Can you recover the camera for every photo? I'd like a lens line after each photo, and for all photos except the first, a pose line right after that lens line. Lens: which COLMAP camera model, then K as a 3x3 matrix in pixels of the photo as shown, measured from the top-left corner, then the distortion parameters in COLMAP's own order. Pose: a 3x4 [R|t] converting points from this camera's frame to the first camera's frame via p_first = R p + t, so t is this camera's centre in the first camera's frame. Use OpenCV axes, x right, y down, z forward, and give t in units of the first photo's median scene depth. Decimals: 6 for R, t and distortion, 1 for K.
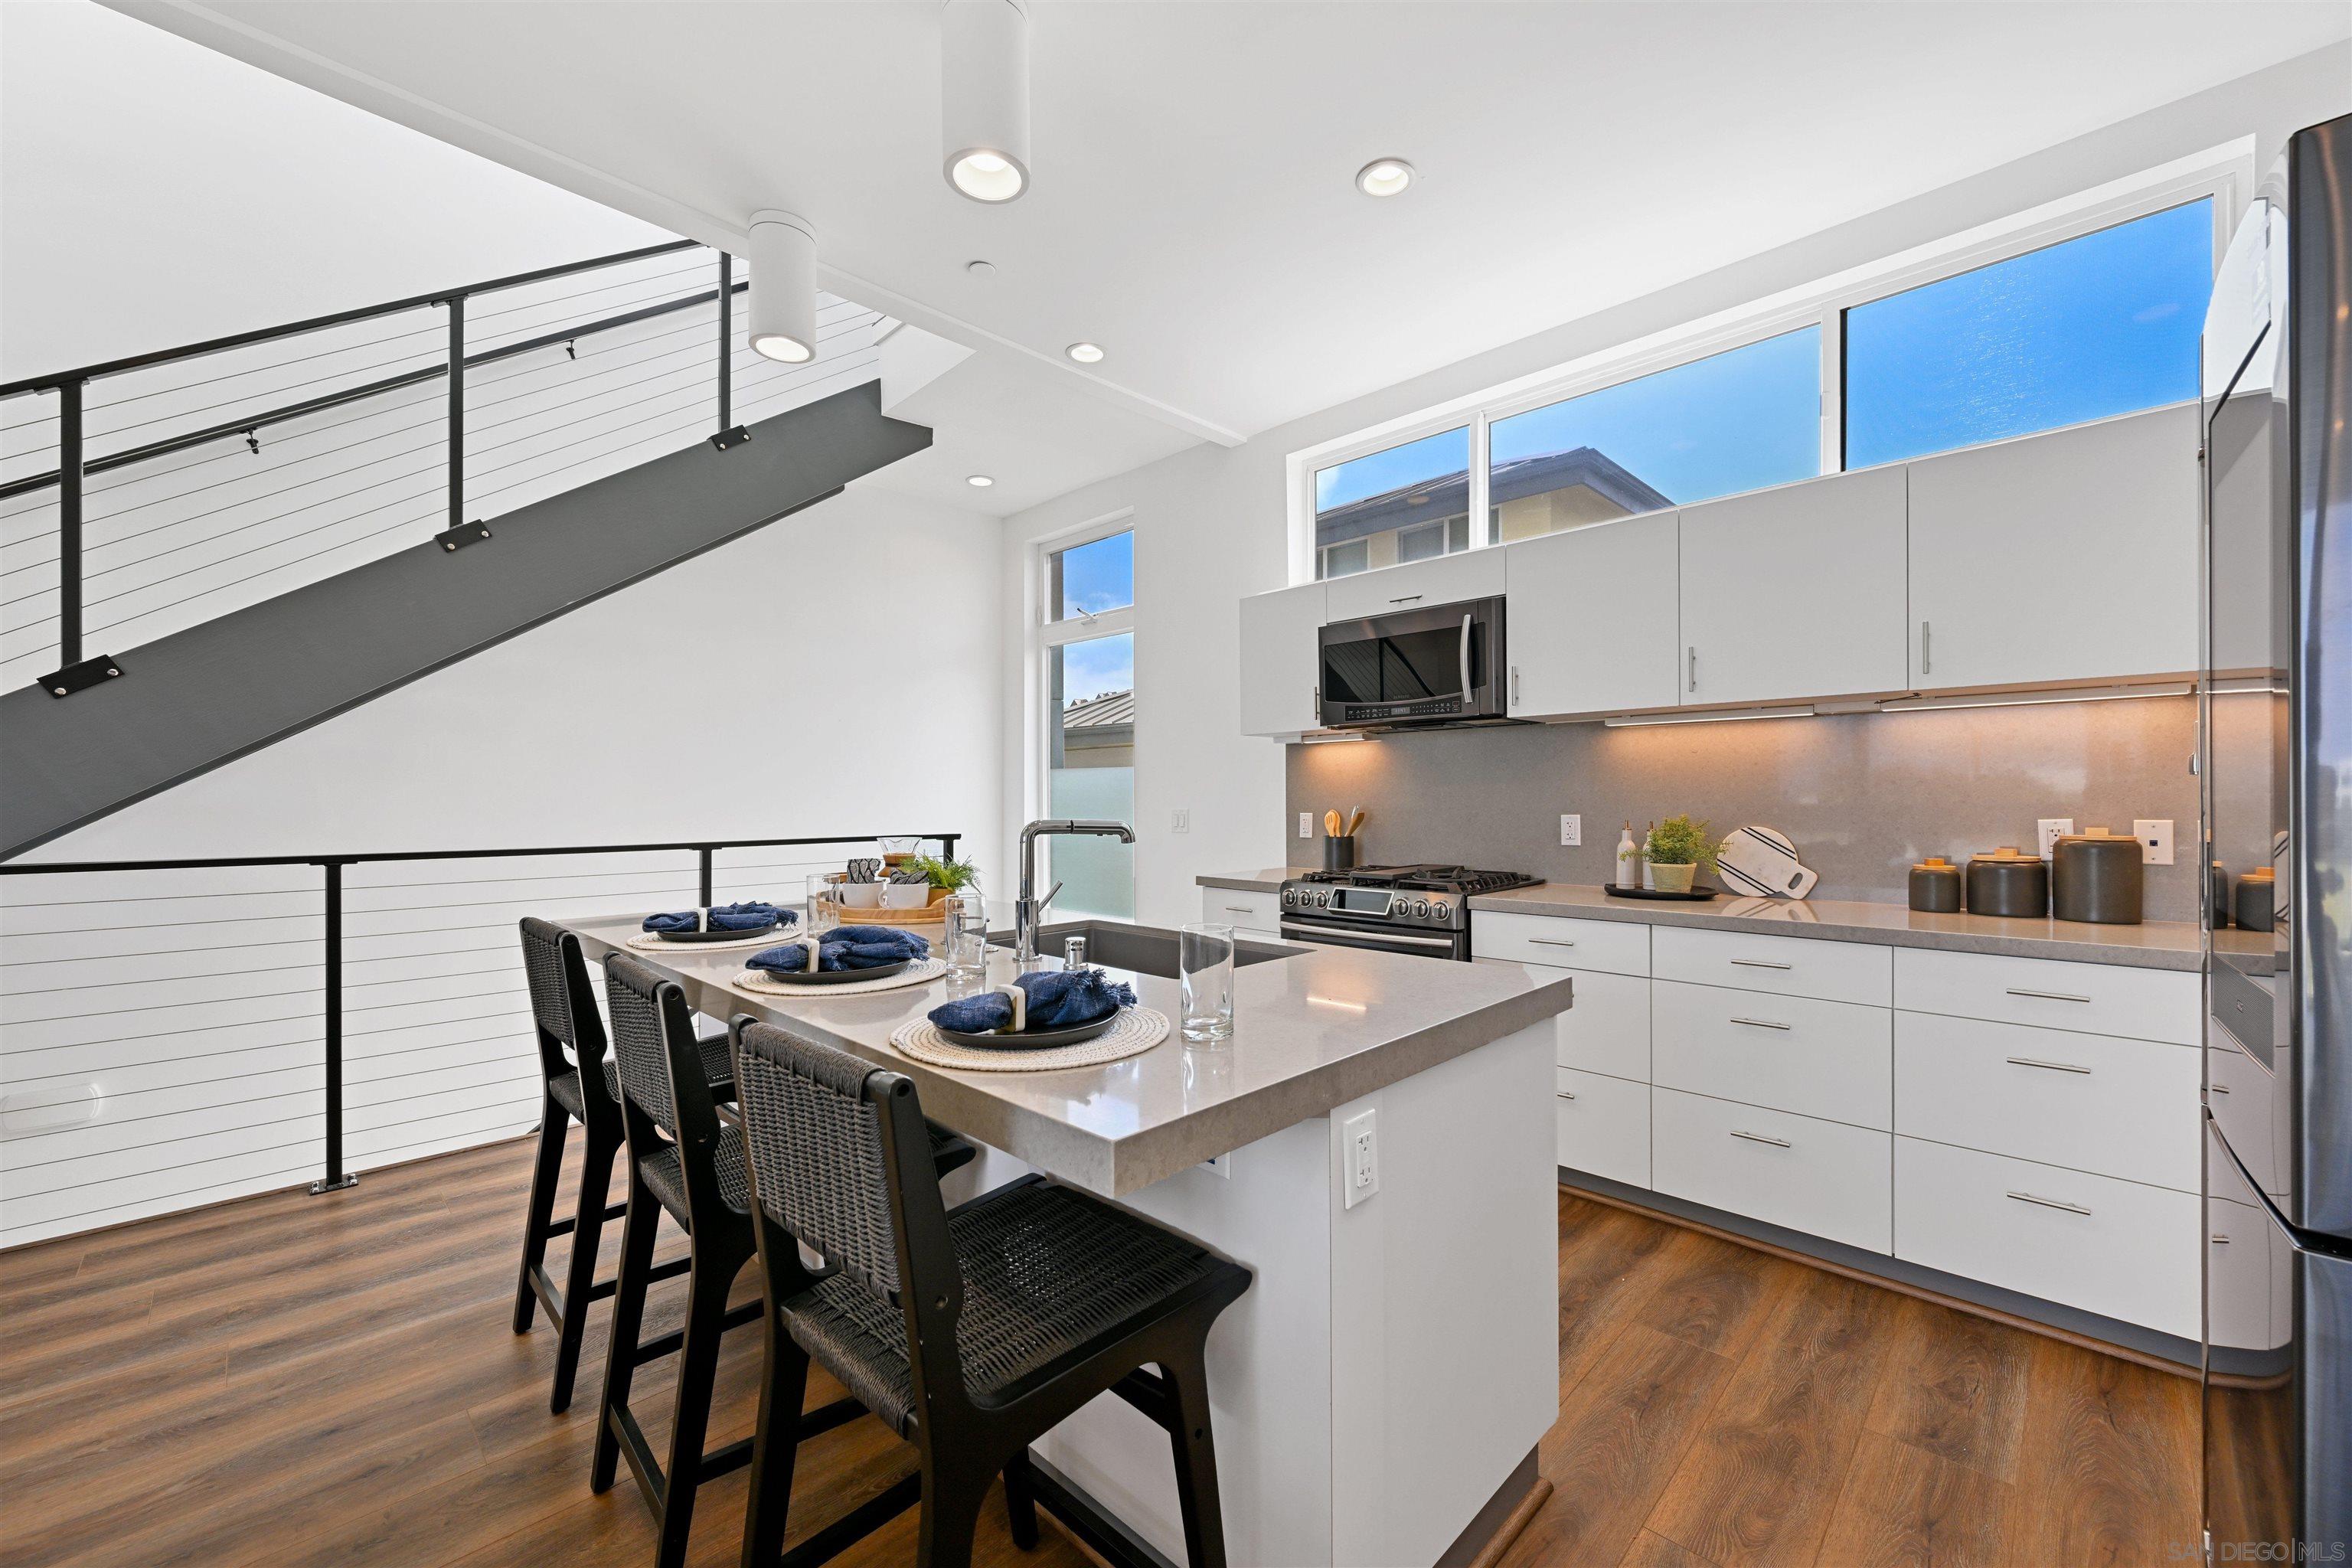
lens RADIAL K [[916.0, 0, 1185.0], [0, 916.0, 786.8], [0, 0, 1]] dist [0.000036, -0.000114]
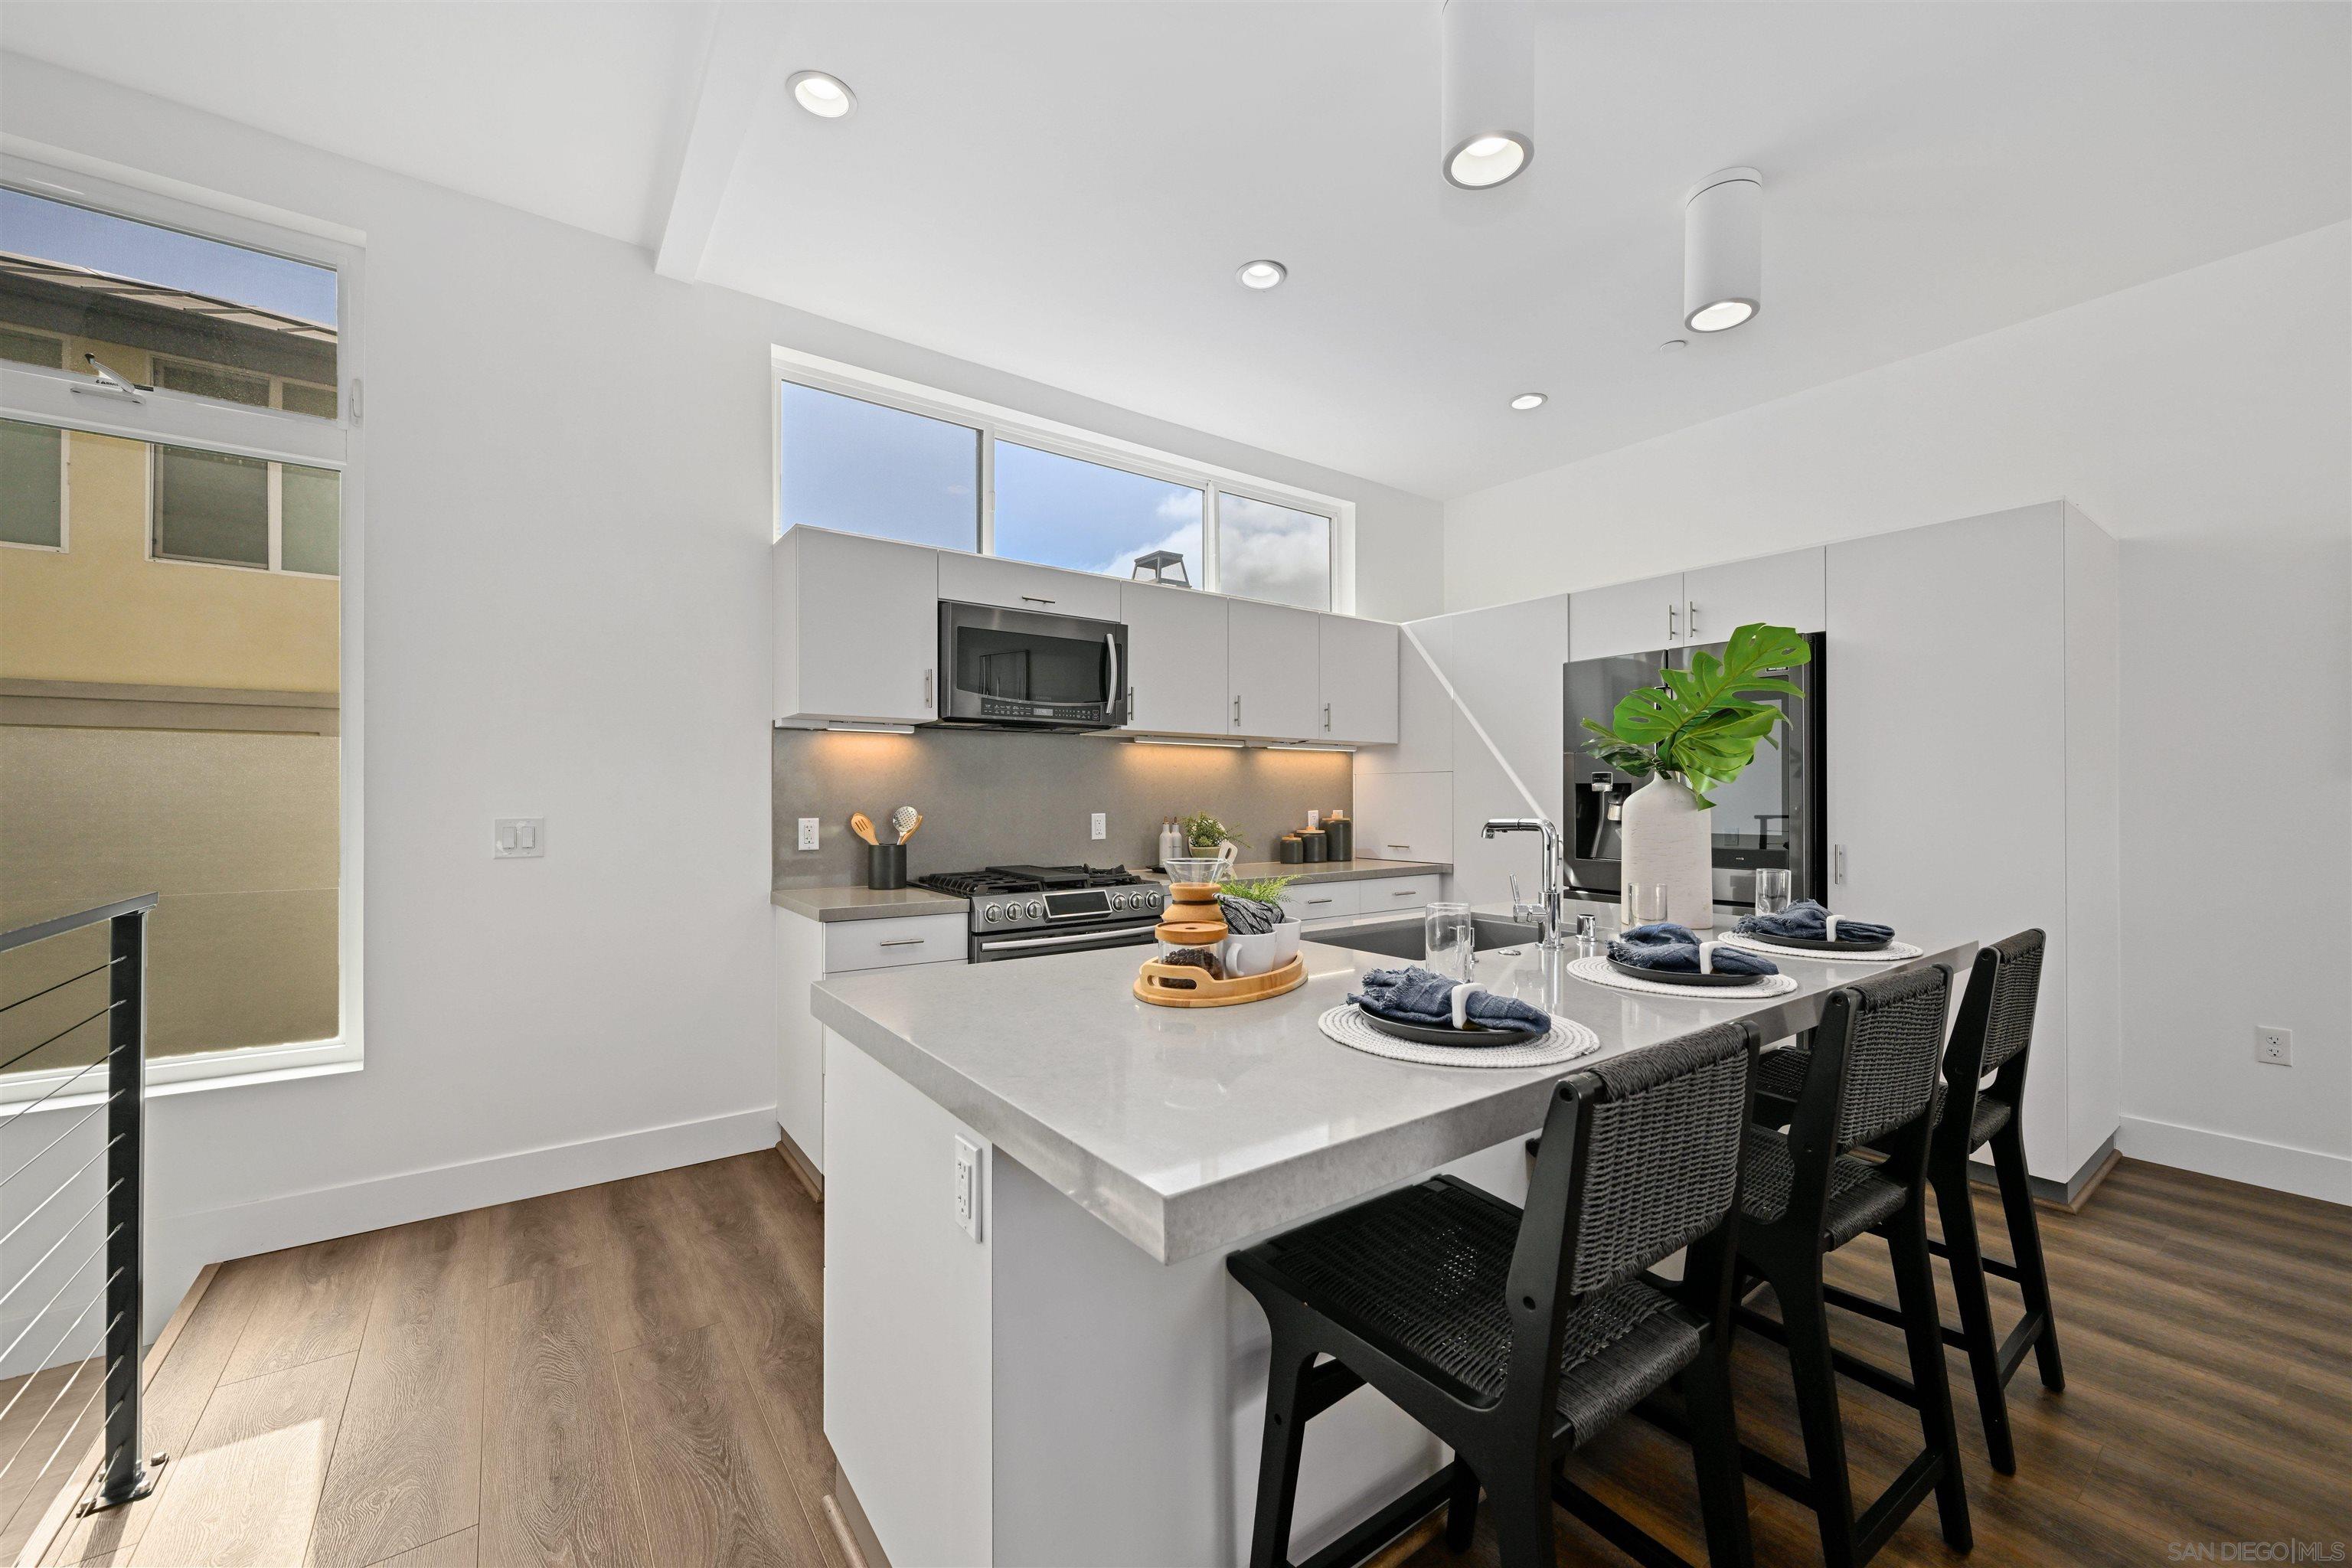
lens RADIAL K [[911.3, 0, 1199.6], [0, 911.3, 768.9], [0, 0, 1]] dist [-0.001279, -0.000086]
pose [[0.151124, 0.035973, 0.987860, -0.838343], [-0.011063, 0.999337, -0.034698, 0.014096], [-0.988453, -0.005685, 0.151421, 0.795782]]
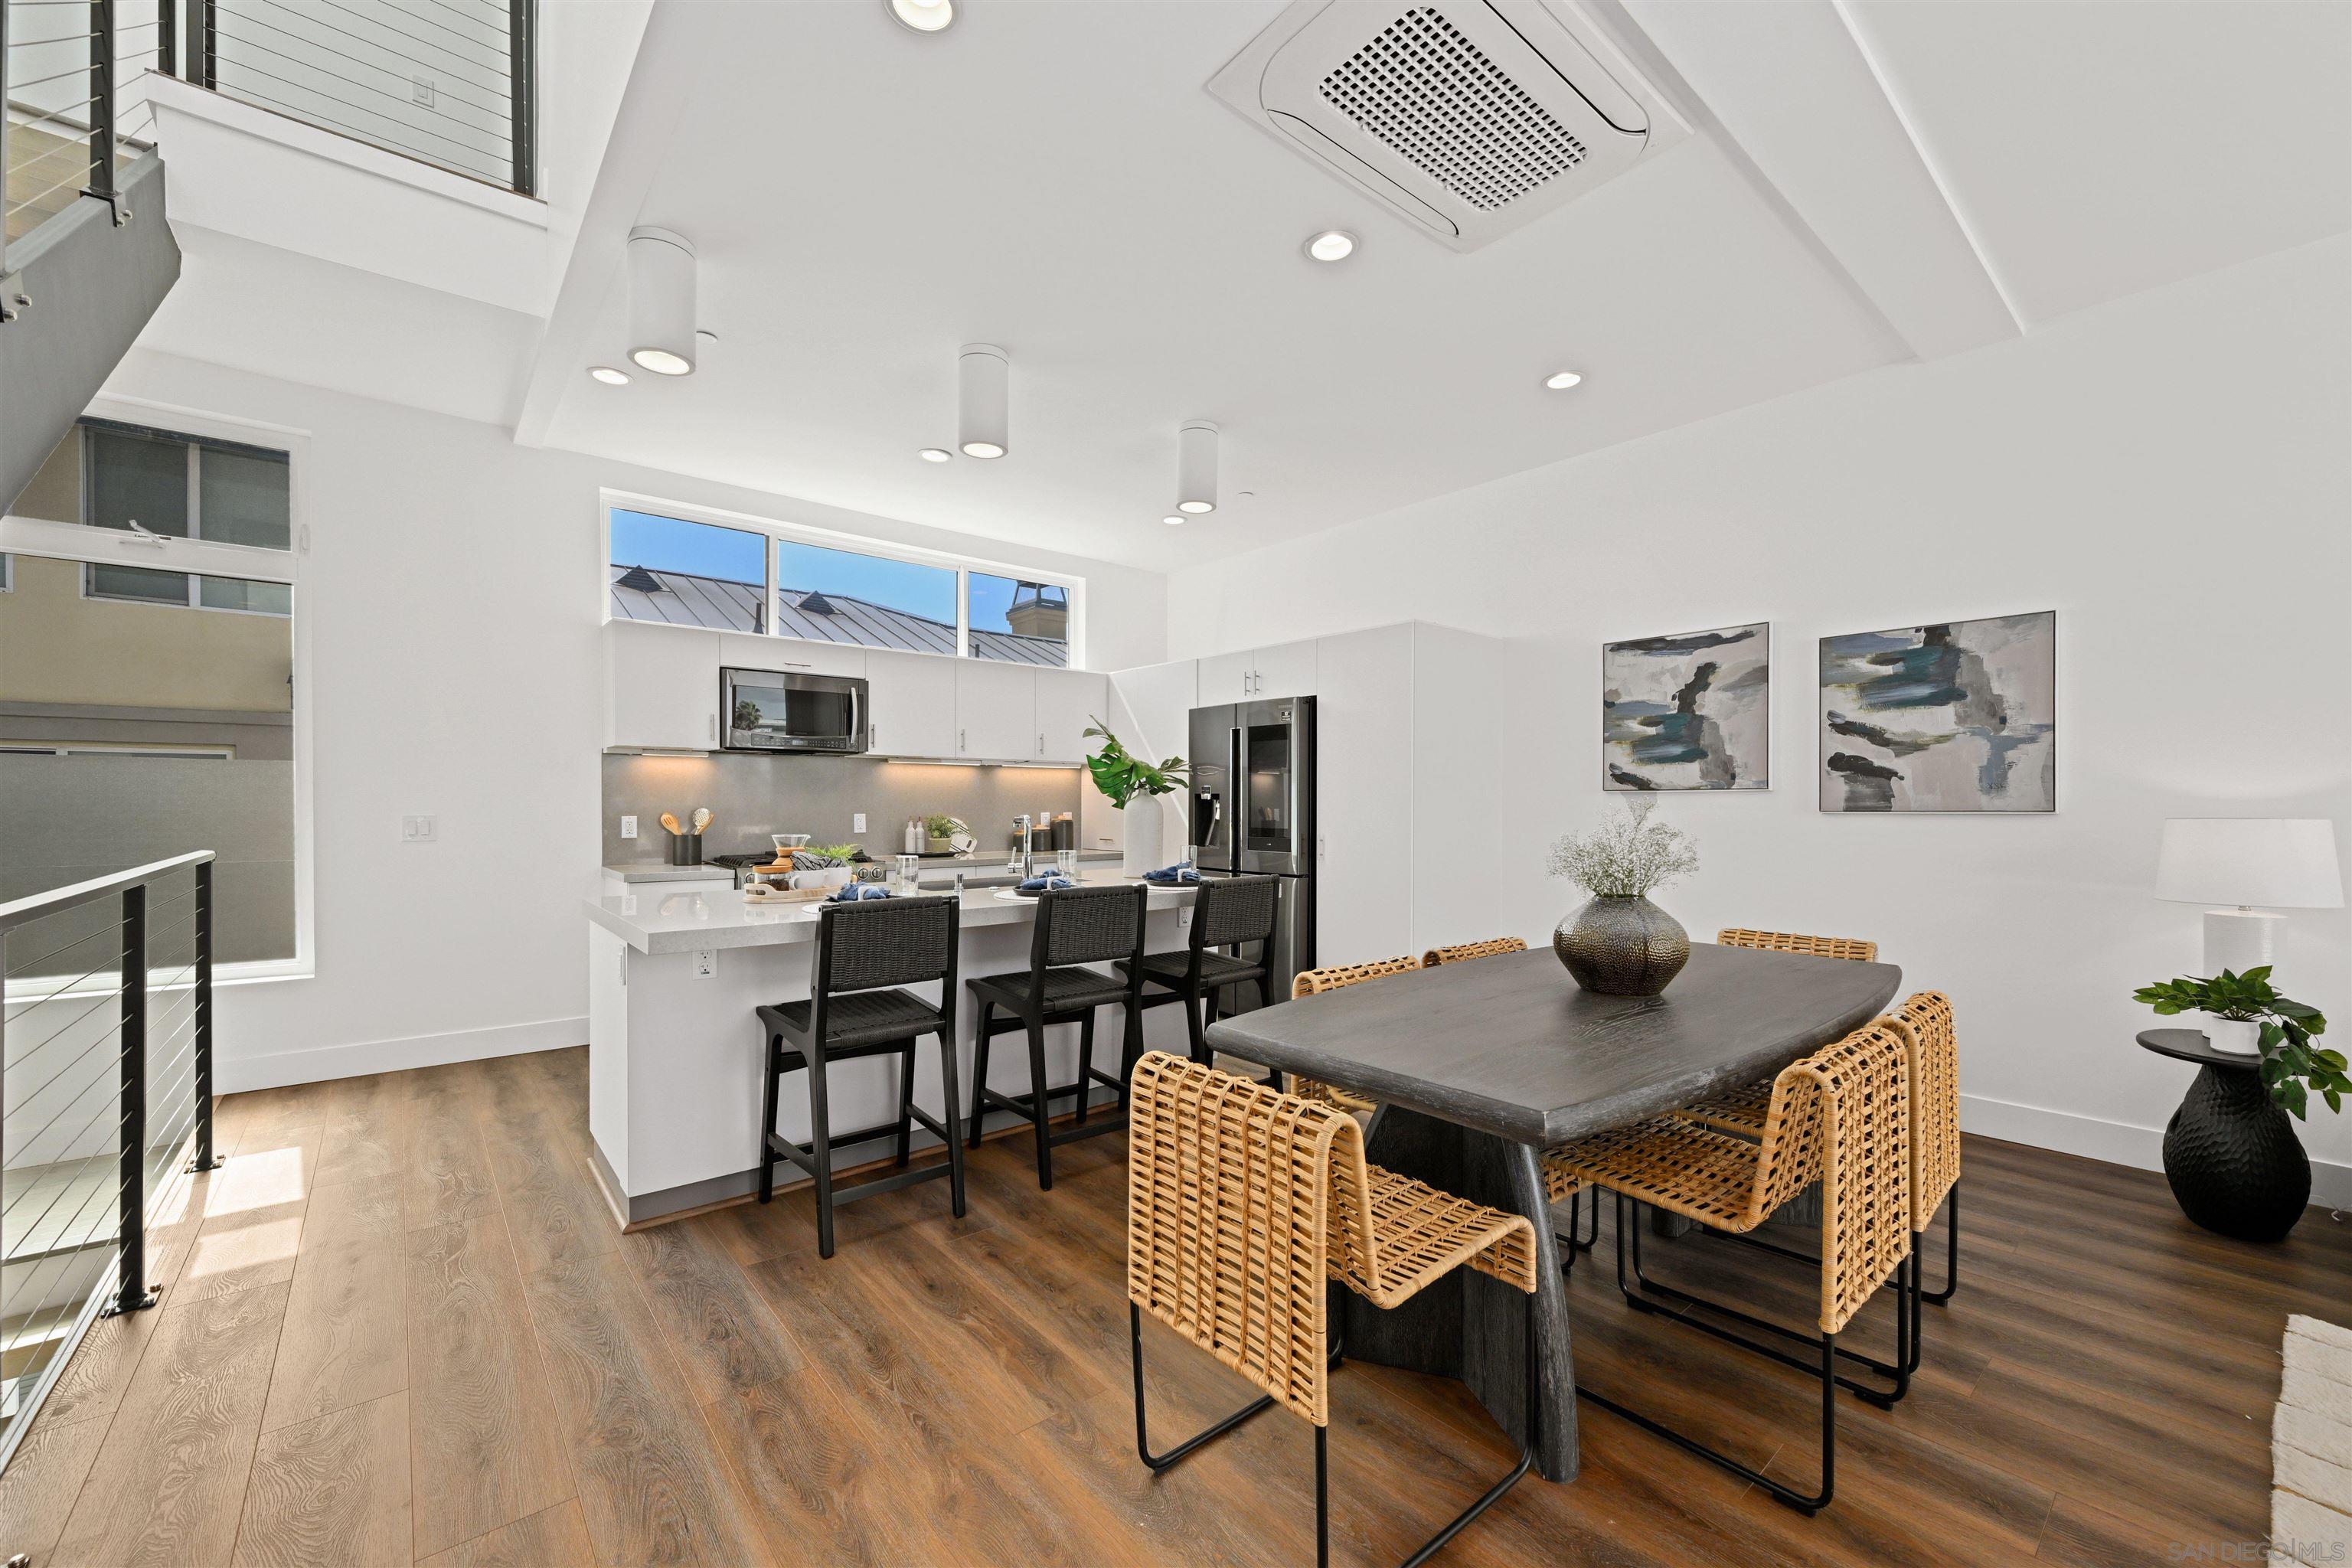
lens RADIAL K [[916.0, 0, 1185.0], [0, 916.0, 786.8], [0, 0, 1]] dist [0.000036, -0.000114]
pose [[0.090671, 0.022815, 0.995620, -1.325196], [-0.013768, 0.999671, -0.021654, 0.011100], [-0.995786, -0.011745, 0.090955, 0.317214]]
